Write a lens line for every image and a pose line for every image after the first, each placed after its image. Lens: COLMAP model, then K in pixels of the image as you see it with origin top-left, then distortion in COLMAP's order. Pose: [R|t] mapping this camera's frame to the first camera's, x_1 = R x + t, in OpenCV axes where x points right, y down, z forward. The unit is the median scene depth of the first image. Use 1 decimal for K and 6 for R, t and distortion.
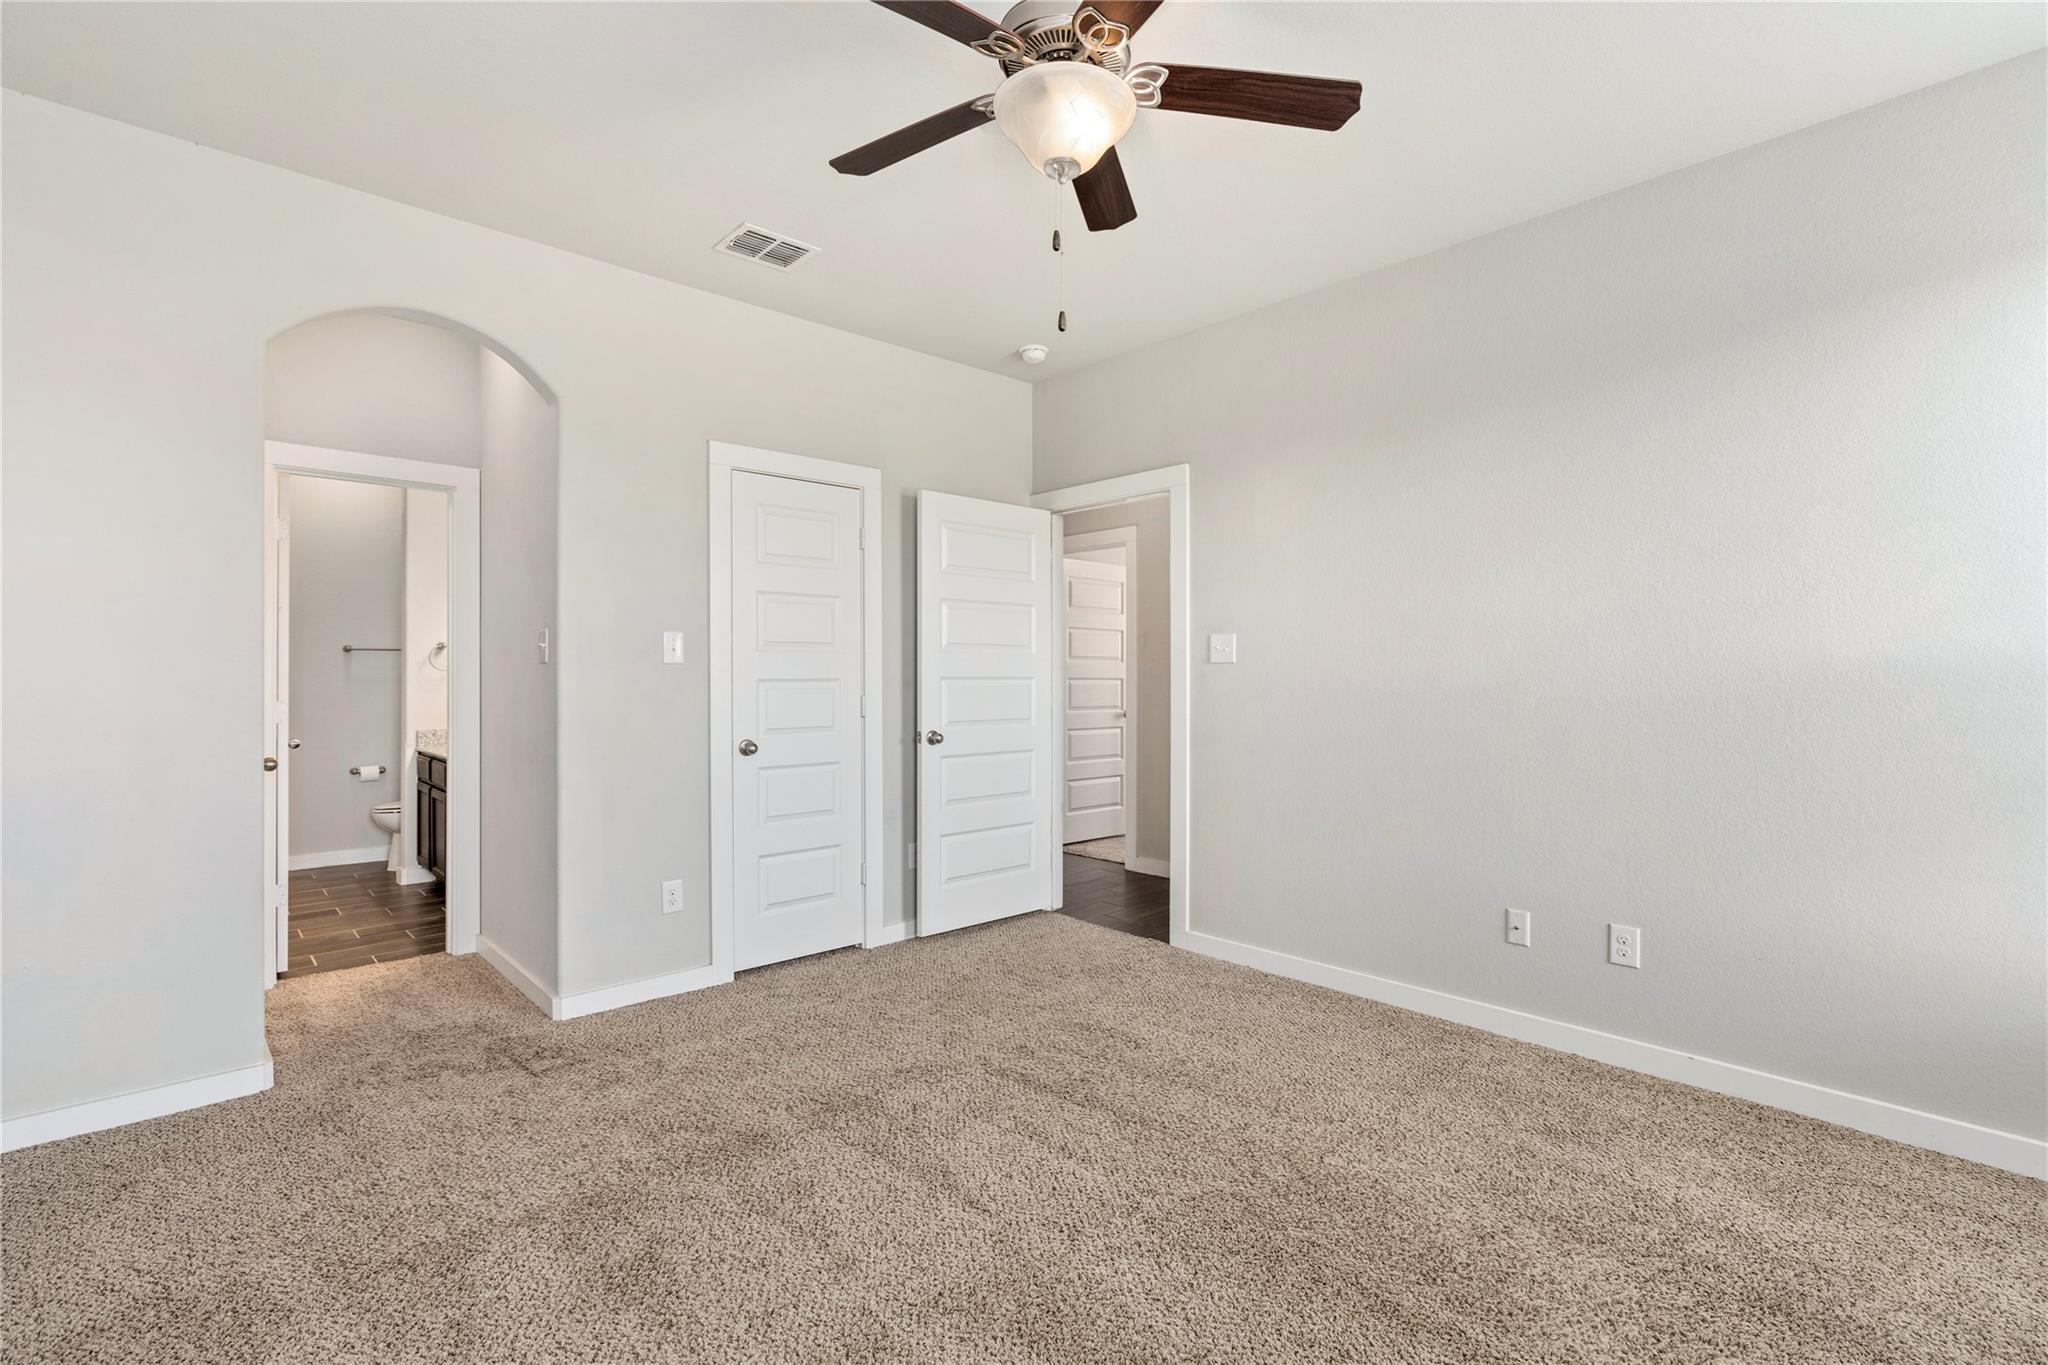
lens RADIAL K [[922.5, 0, 1021.0], [0, 922.5, 674.2], [0, 0, 1]] dist [-0.008812, 0.002798]
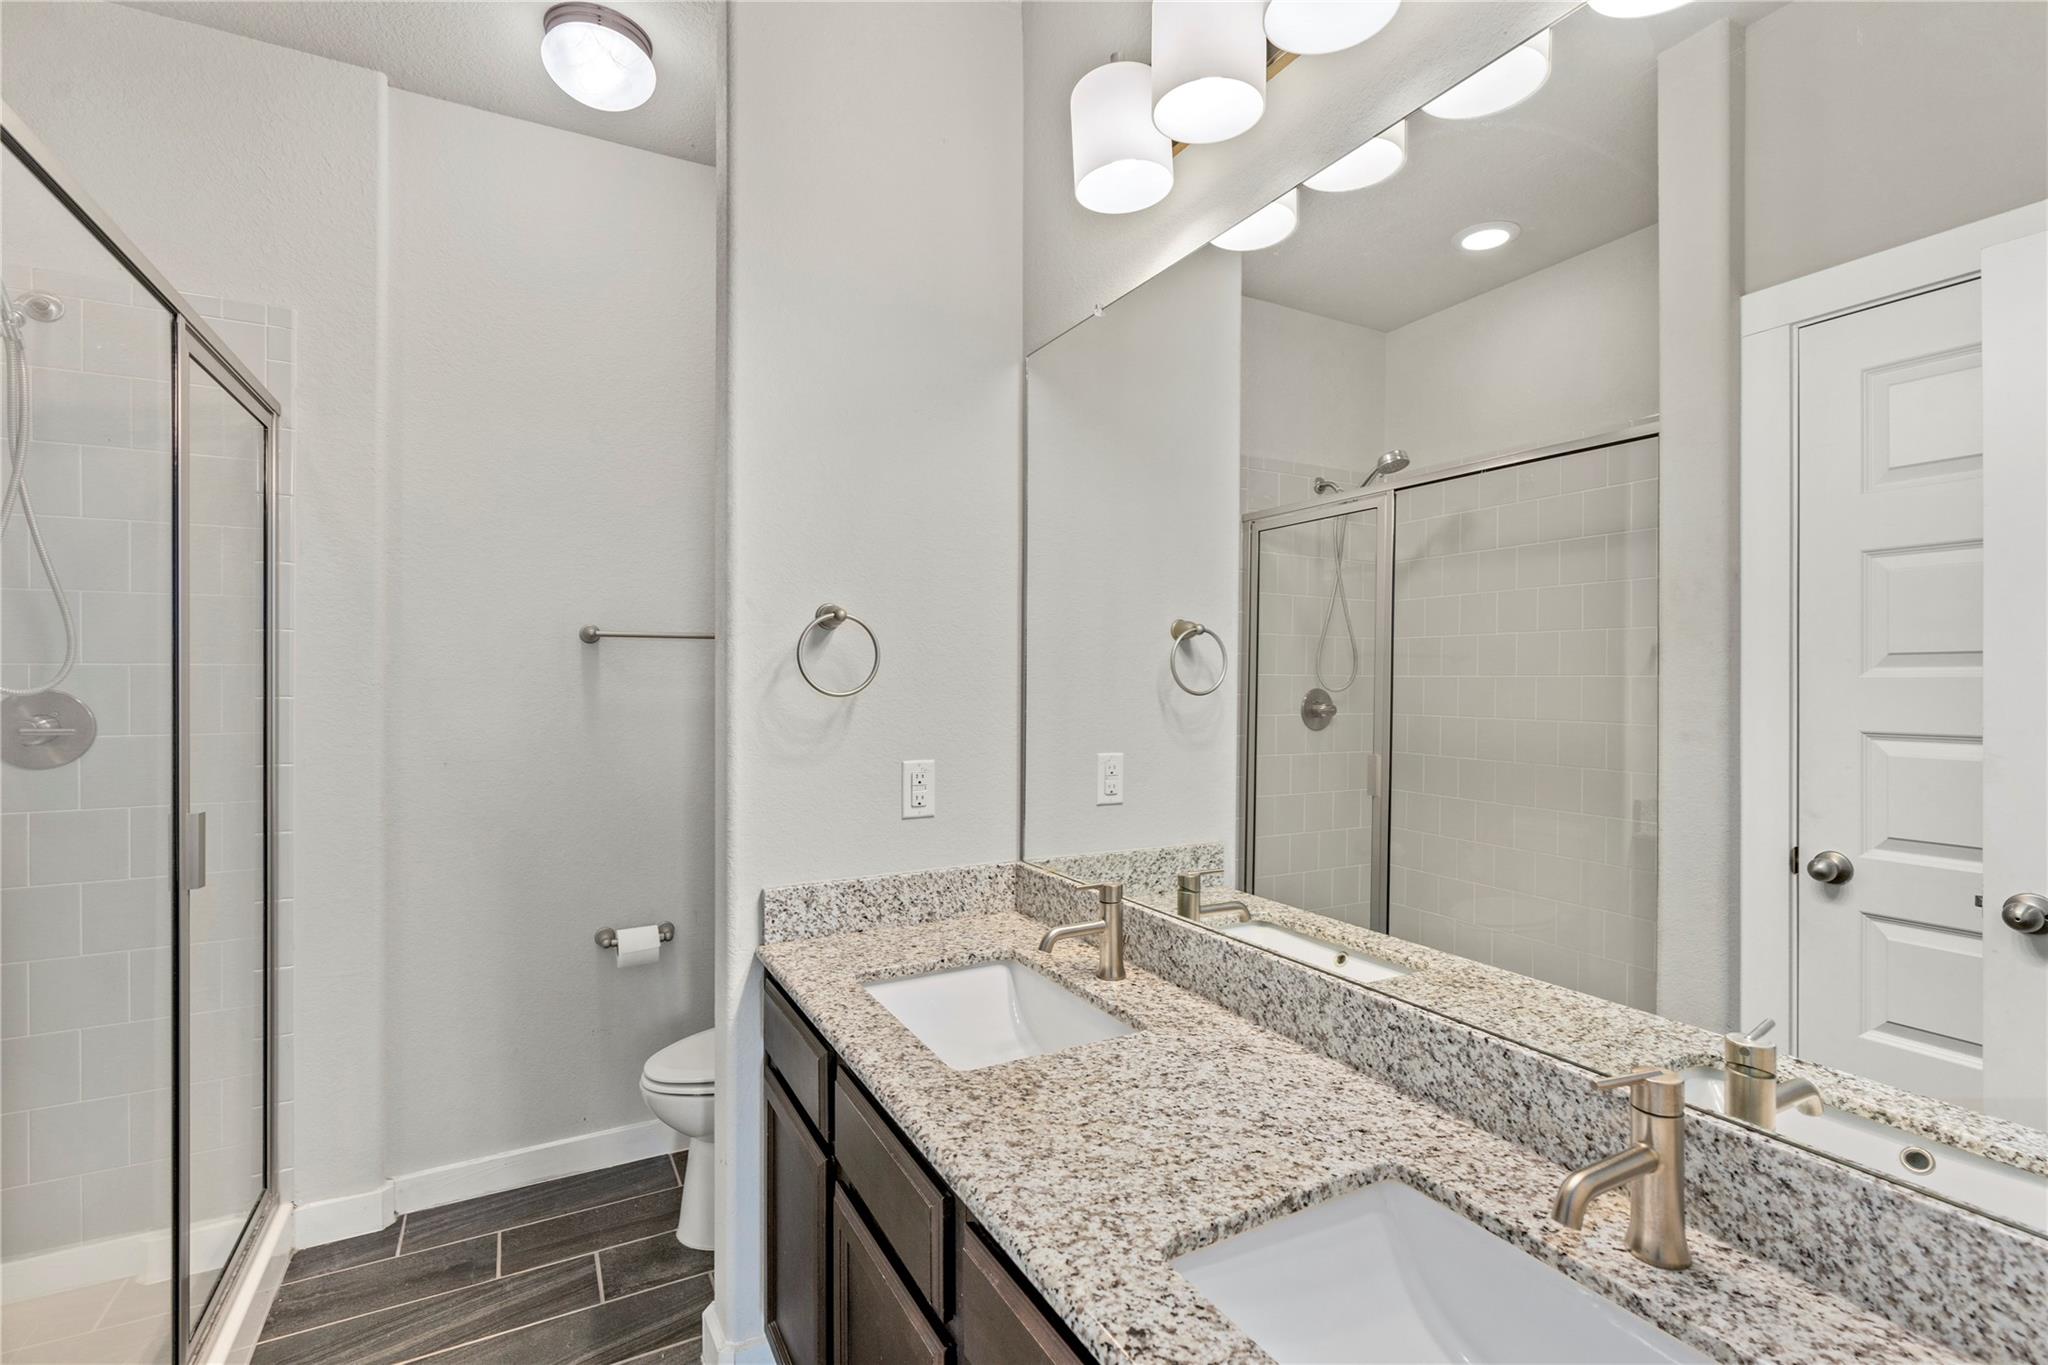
lens RADIAL K [[922.5, 0, 1027.5], [0, 922.5, 682.0], [0, 0, 1]] dist [-0.008812, 0.002798]
pose [[0.969898, 0.002325, -0.243501, -0.449912], [-0.001625, 0.999994, 0.003075, -0.008556], [0.243507, -0.002586, 0.969896, 0.656529]]
